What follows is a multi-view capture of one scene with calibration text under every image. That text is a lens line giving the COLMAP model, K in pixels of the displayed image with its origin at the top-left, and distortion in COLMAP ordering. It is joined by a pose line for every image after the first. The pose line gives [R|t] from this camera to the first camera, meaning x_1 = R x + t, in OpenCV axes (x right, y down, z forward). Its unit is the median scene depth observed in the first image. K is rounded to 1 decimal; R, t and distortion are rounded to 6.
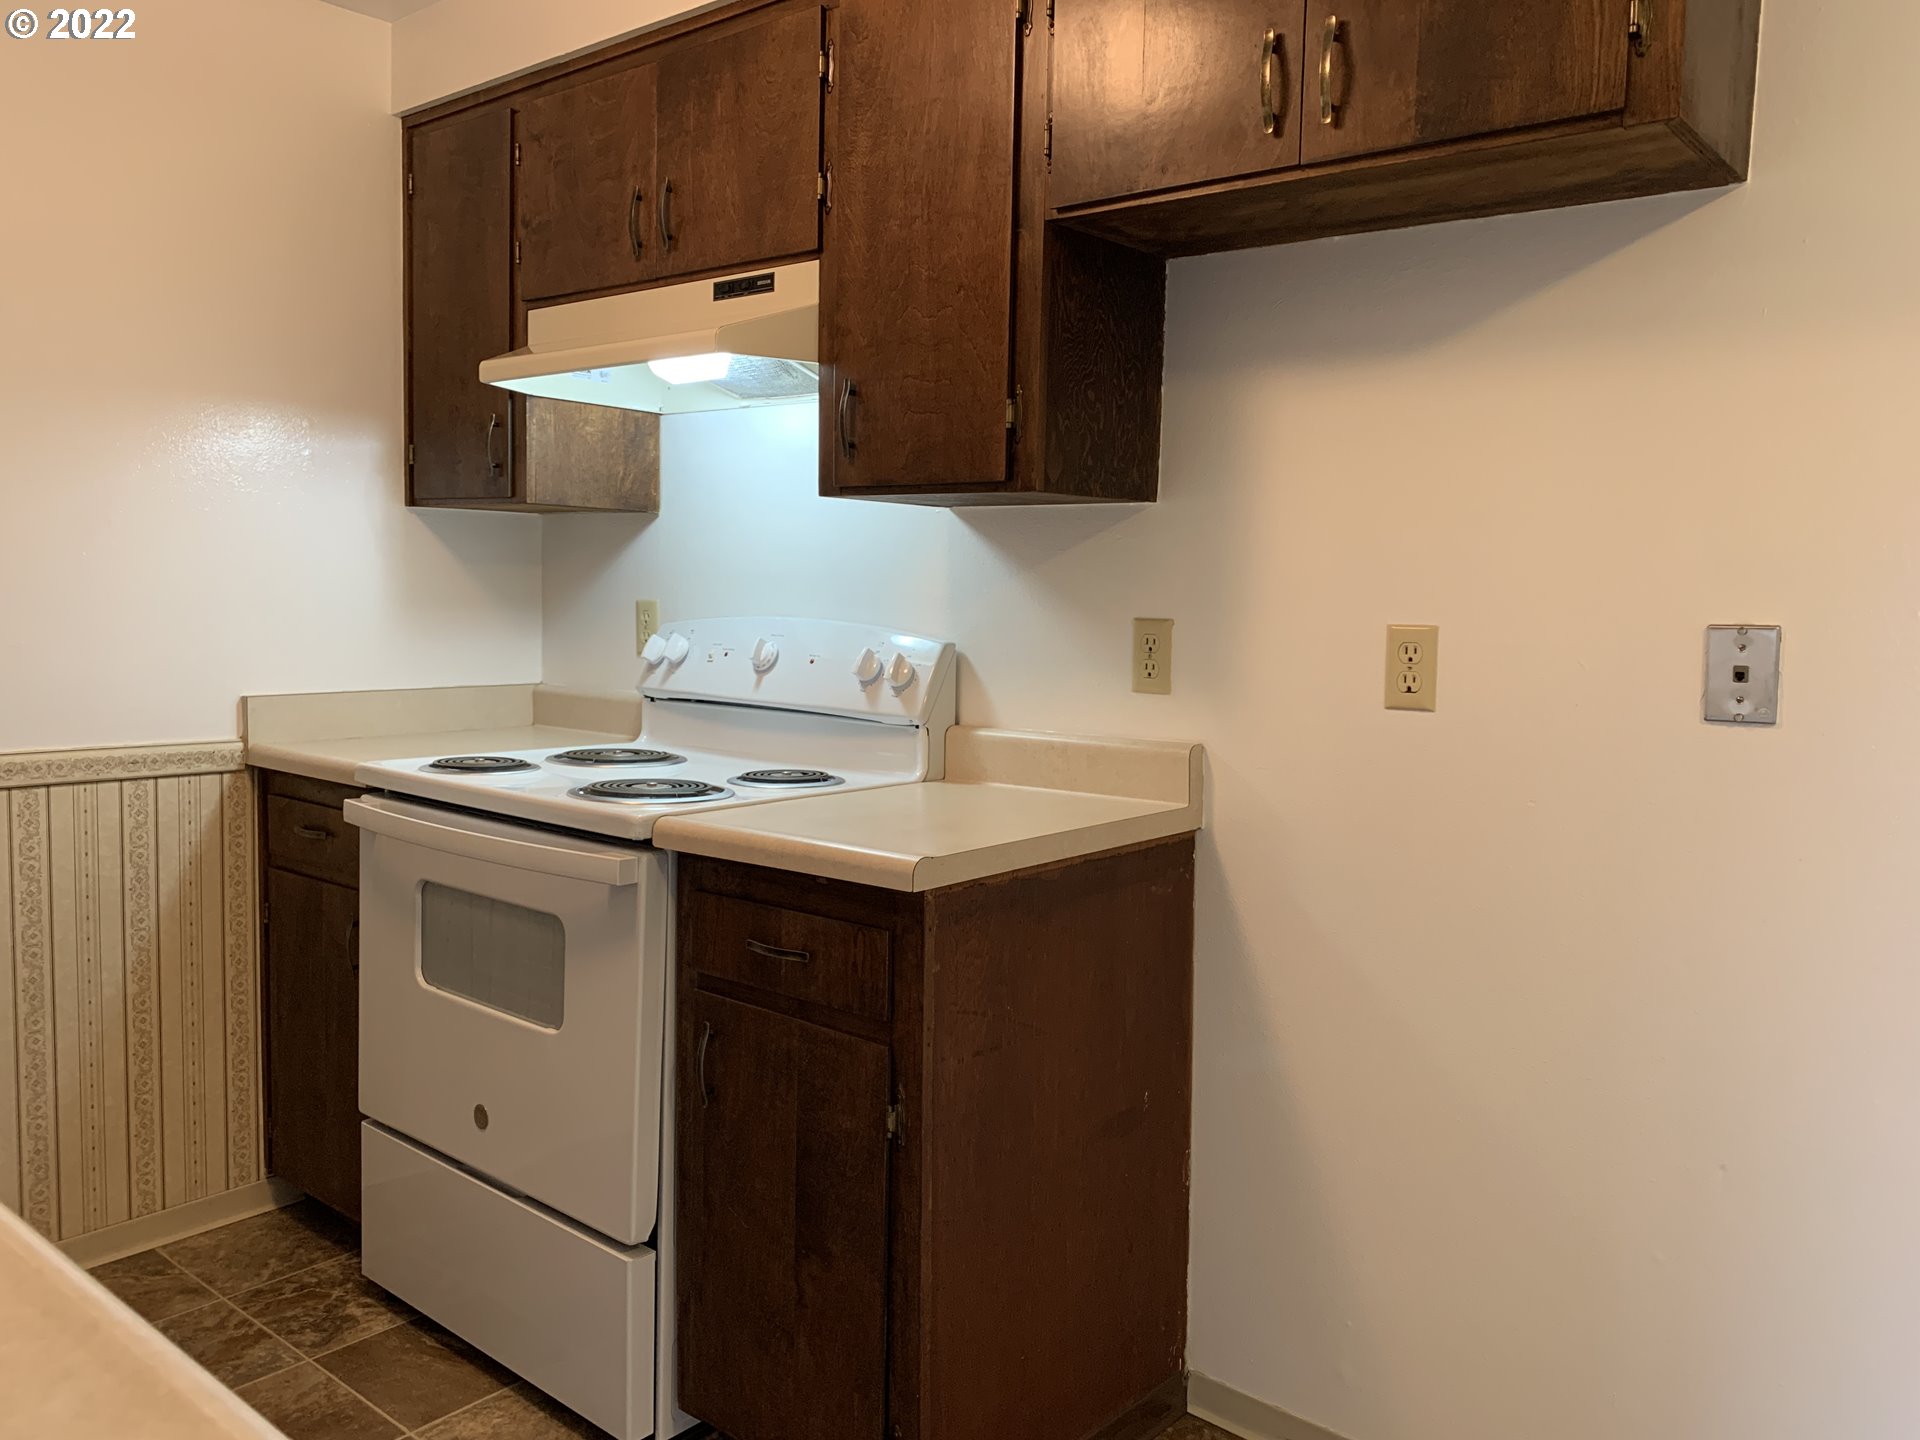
lens RADIAL K [[1477.3, 0, 955.6], [0, 1477.3, 710.3], [0, 0, 1]] dist [0.054108, -0.049999]
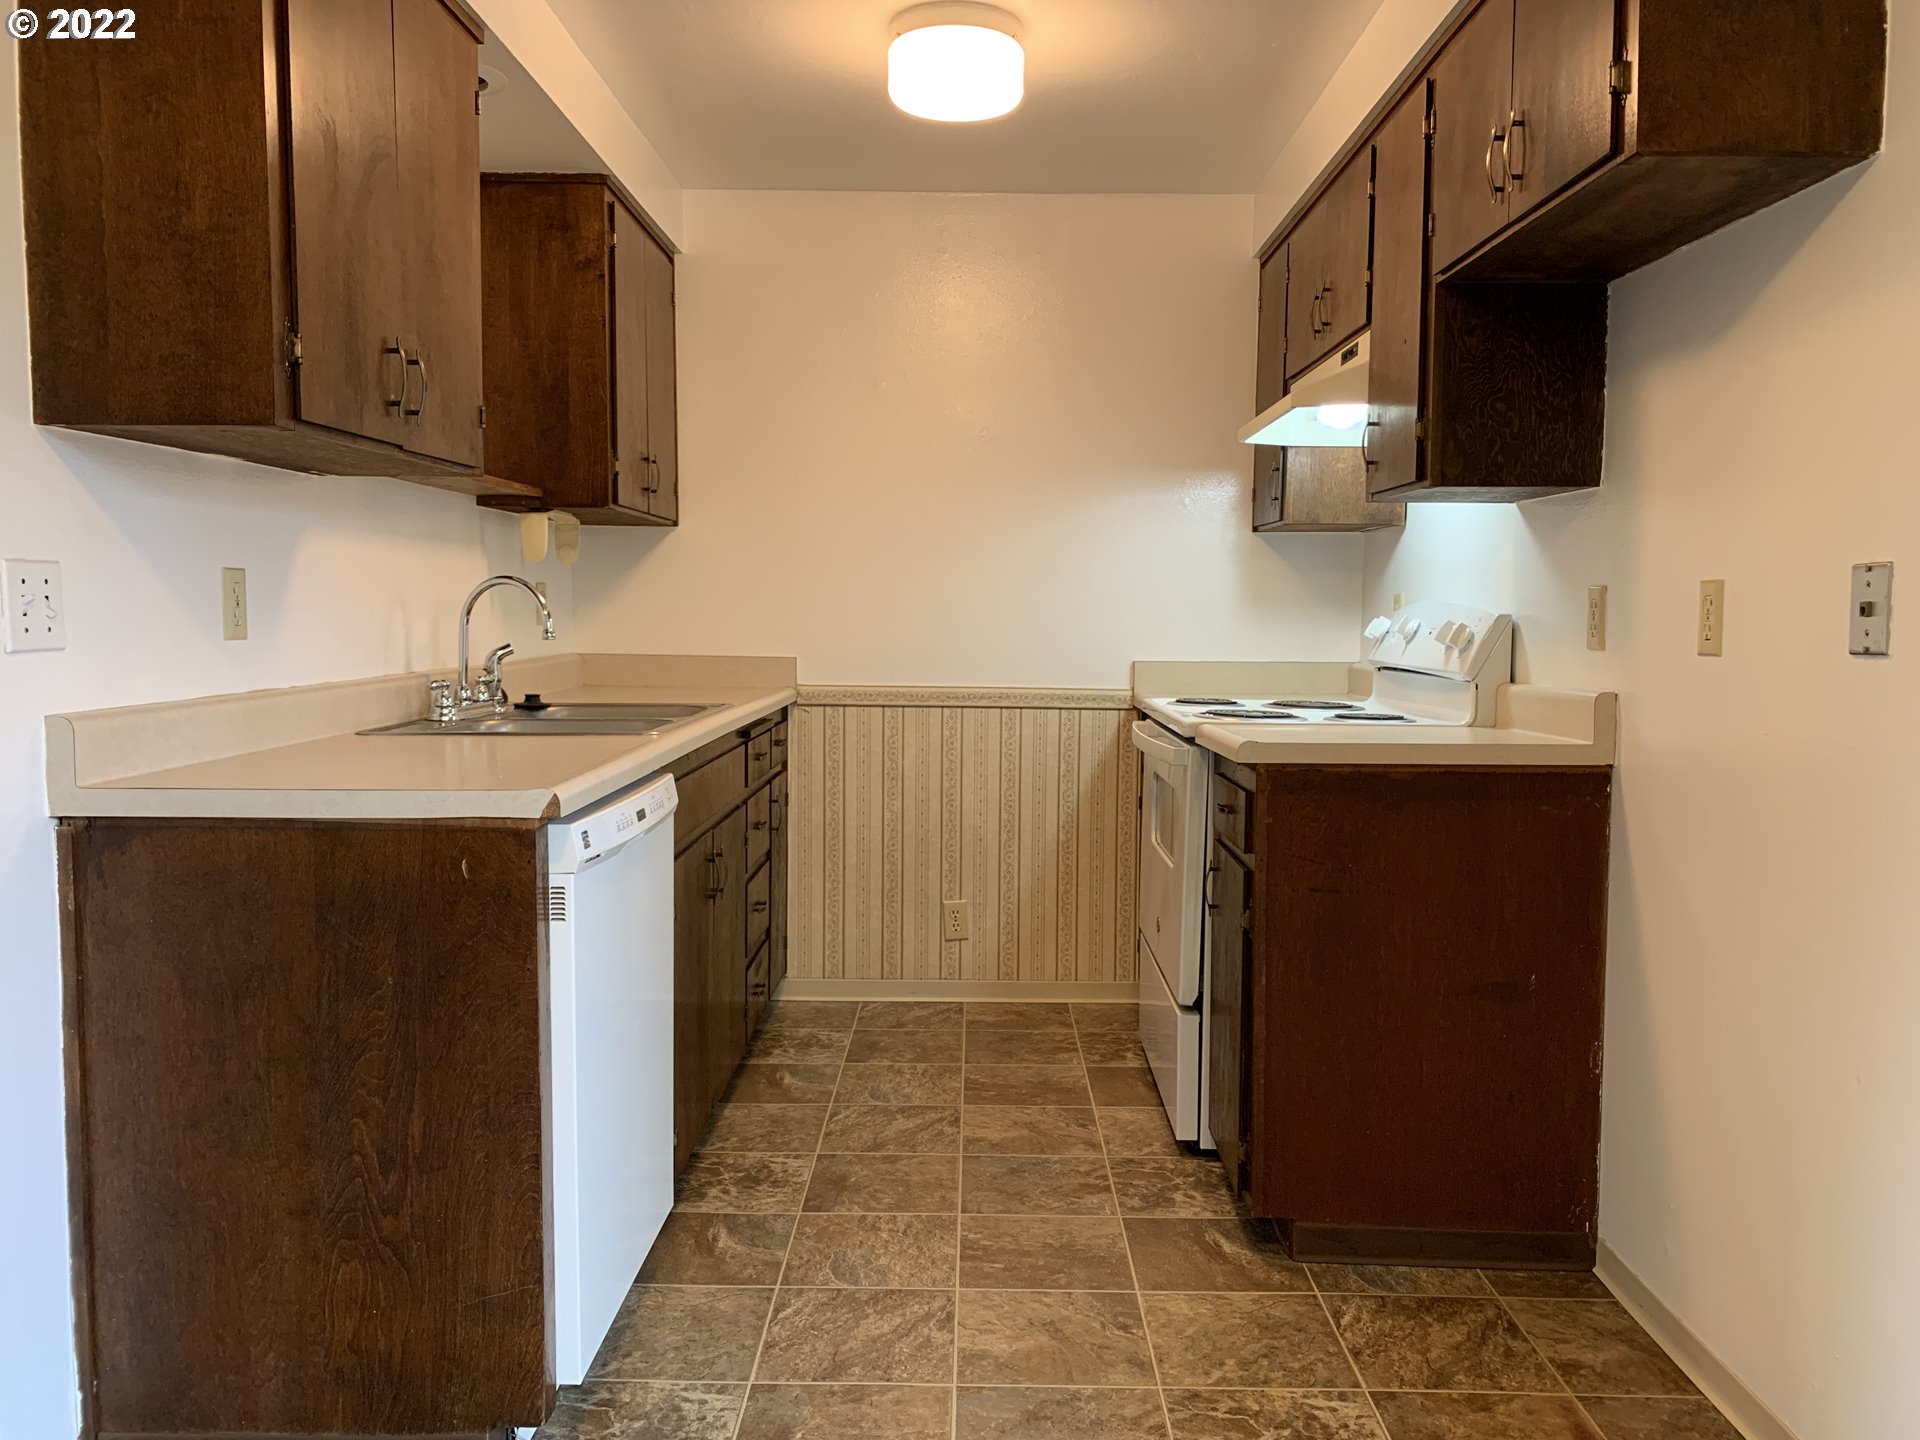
lens RADIAL K [[1459.2, 0, 959.5], [0, 1459.2, 703.1], [0, 0, 1]] dist [0.132385, -0.244698]
pose [[0.638096, 0.032808, -0.769257, 0.631178], [-0.060284, 0.998154, -0.007435, 0.061370], [0.767593, 0.051118, 0.638896, -0.118242]]
